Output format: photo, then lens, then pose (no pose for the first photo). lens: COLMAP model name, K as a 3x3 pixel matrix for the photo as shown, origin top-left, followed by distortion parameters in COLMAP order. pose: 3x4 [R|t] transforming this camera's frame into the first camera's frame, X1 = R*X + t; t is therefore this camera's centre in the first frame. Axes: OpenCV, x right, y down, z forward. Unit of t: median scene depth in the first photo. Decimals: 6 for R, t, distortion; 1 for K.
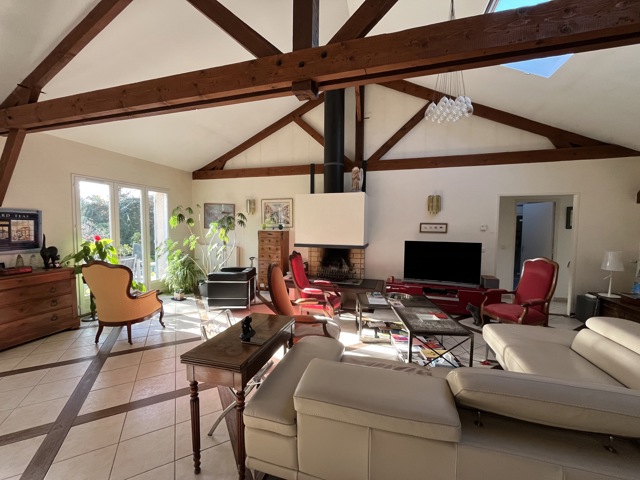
lens RADIAL K [[258.2, 0, 317.7], [0, 258.2, 239.0], [0, 0, 1]] dist [-0.010505, -0.000011]
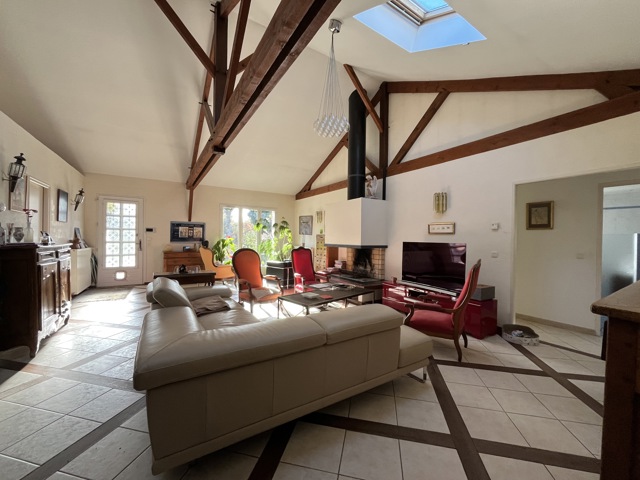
lens RADIAL K [[258.2, 0, 316.7], [0, 258.2, 241.6], [0, 0, 1]] dist [-0.010505, -0.000011]
pose [[0.748792, 0.010272, -0.662725, 0.690310], [-0.042494, 0.998567, -0.032535, 0.048551], [0.661441, 0.052524, 0.748155, 0.037629]]
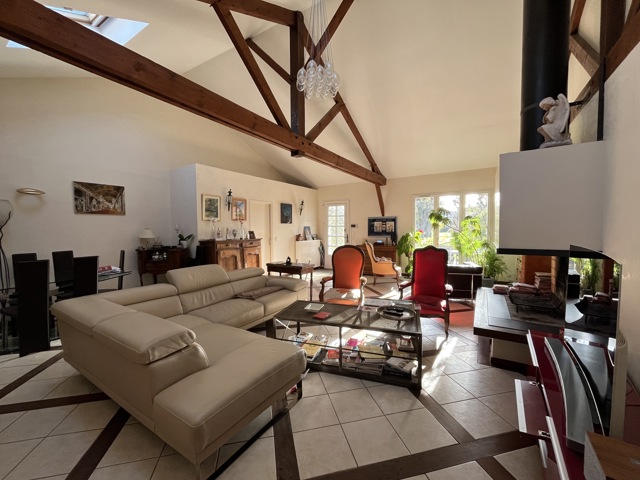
lens RADIAL K [[258.2, 0, 319.3], [0, 258.2, 240.9], [0, 0, 1]] dist [-0.010505, -0.000011]
pose [[-0.266555, 0.040970, -0.962949, 0.745852], [-0.041782, 0.997666, 0.054013, -0.004543], [0.962914, 0.054632, -0.264221, 0.693503]]
